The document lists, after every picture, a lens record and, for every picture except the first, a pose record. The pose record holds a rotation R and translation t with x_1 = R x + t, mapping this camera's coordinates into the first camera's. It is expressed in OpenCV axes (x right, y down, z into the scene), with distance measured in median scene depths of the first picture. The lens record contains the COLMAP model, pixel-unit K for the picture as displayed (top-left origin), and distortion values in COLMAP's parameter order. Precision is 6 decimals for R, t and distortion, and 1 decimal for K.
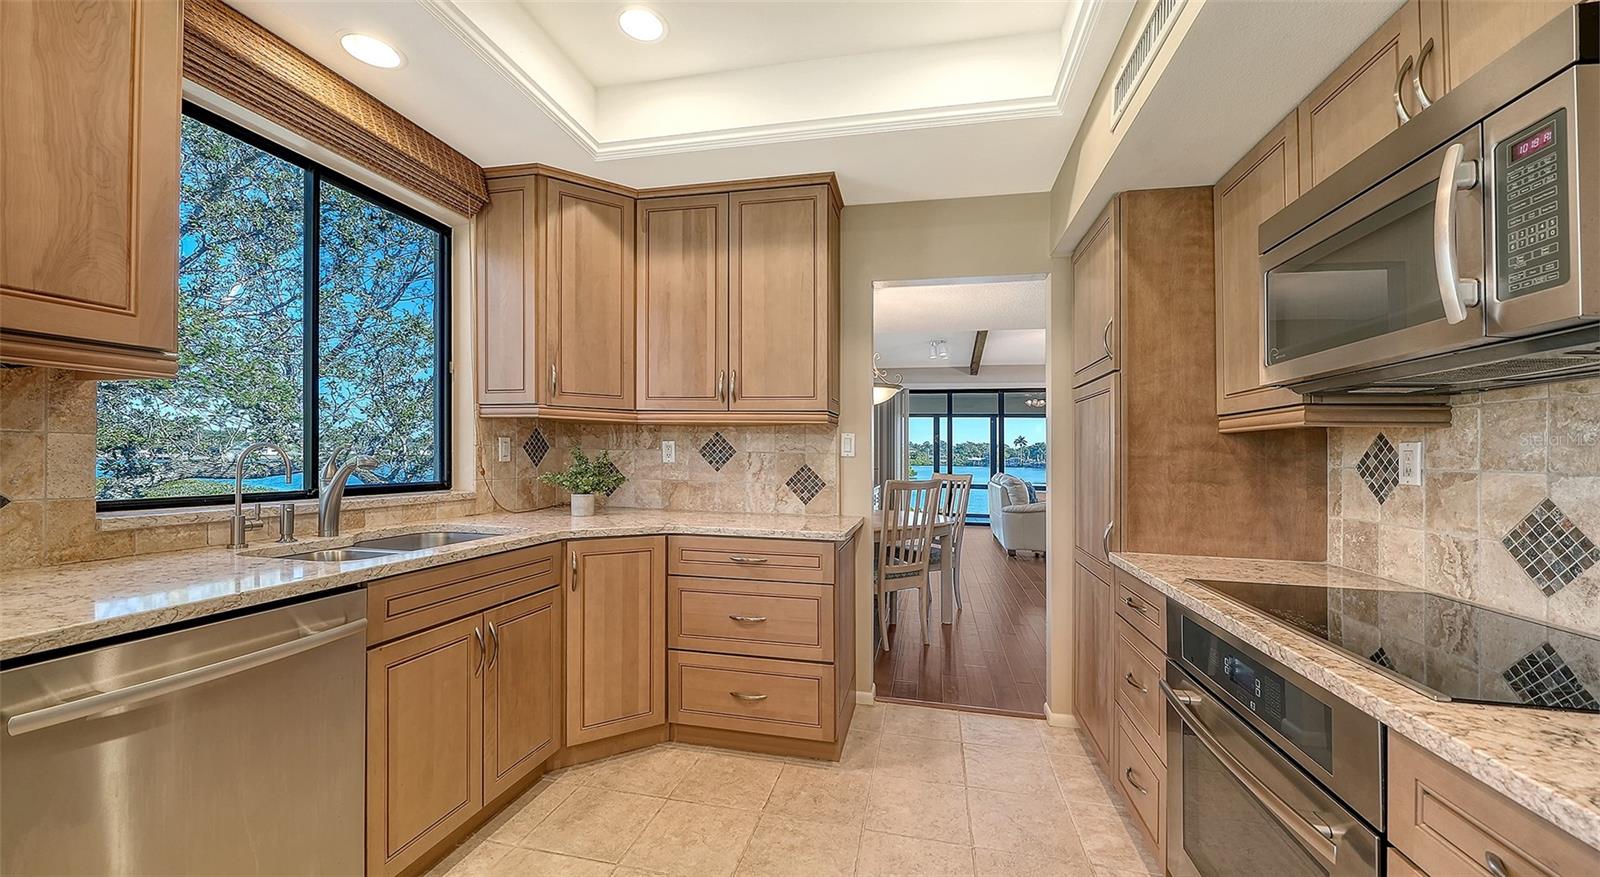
lens RADIAL K [[592.3, 0, 800.0], [0, 592.3, 438.5], [0, 0, 1]] dist [-0.000490, -0.000176]
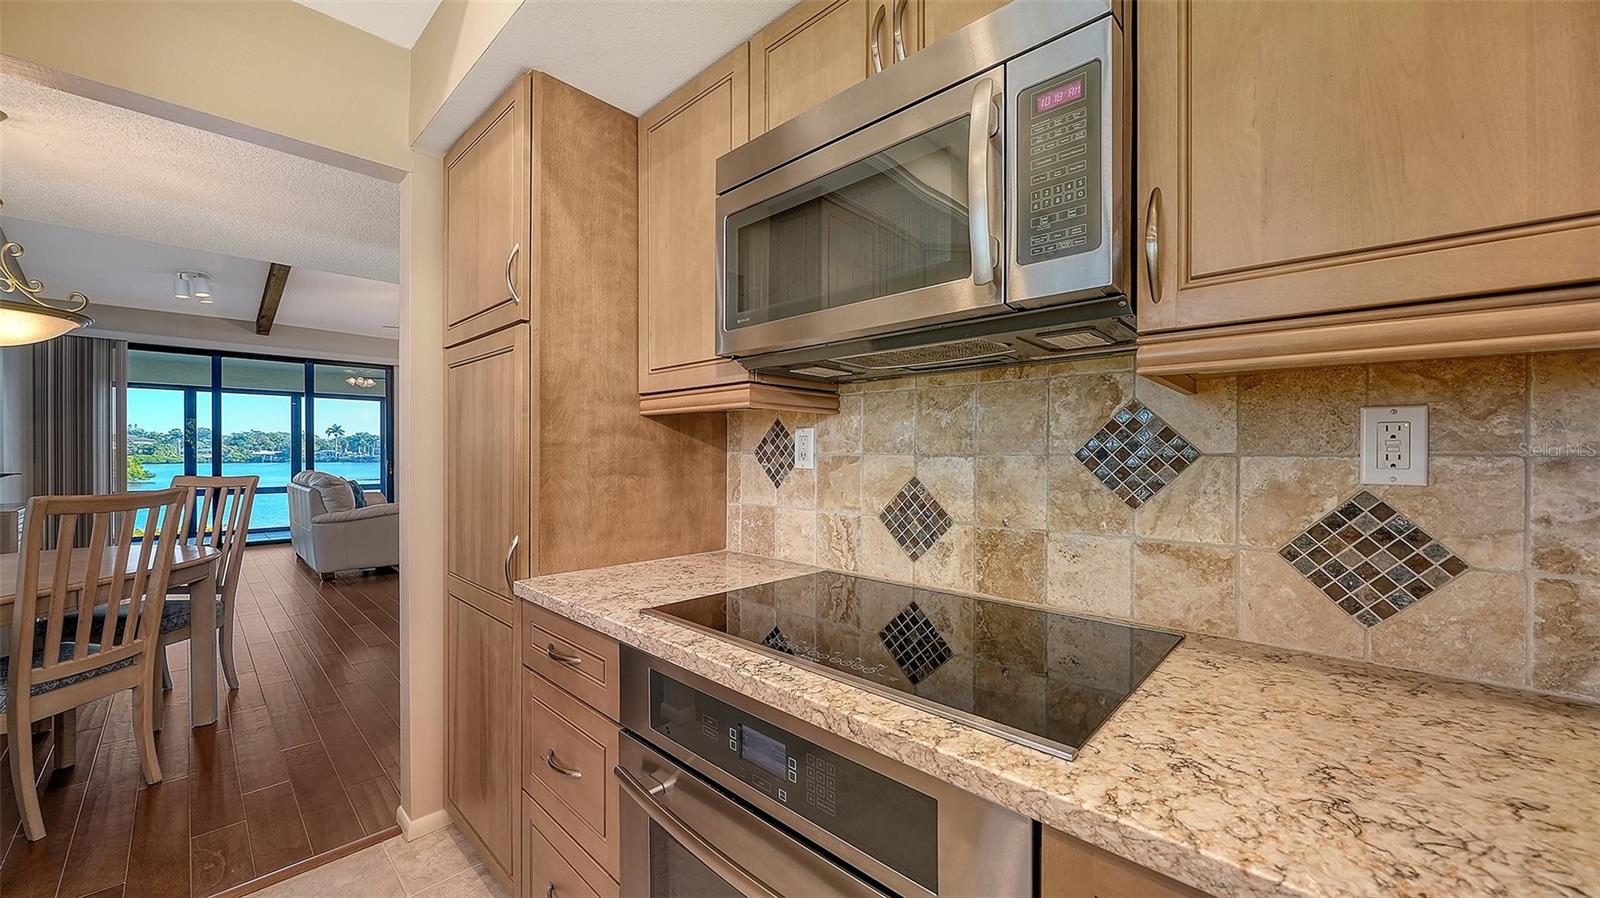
lens RADIAL K [[586.1, 0, 815.8], [0, 586.1, 446.3], [0, 0, 1]] dist [-0.012110, -0.000142]
pose [[0.499970, -0.007331, 0.866012, 0.127180], [-0.017196, 0.999683, 0.018390, 0.017516], [-0.865872, -0.024086, 0.499685, 0.419071]]
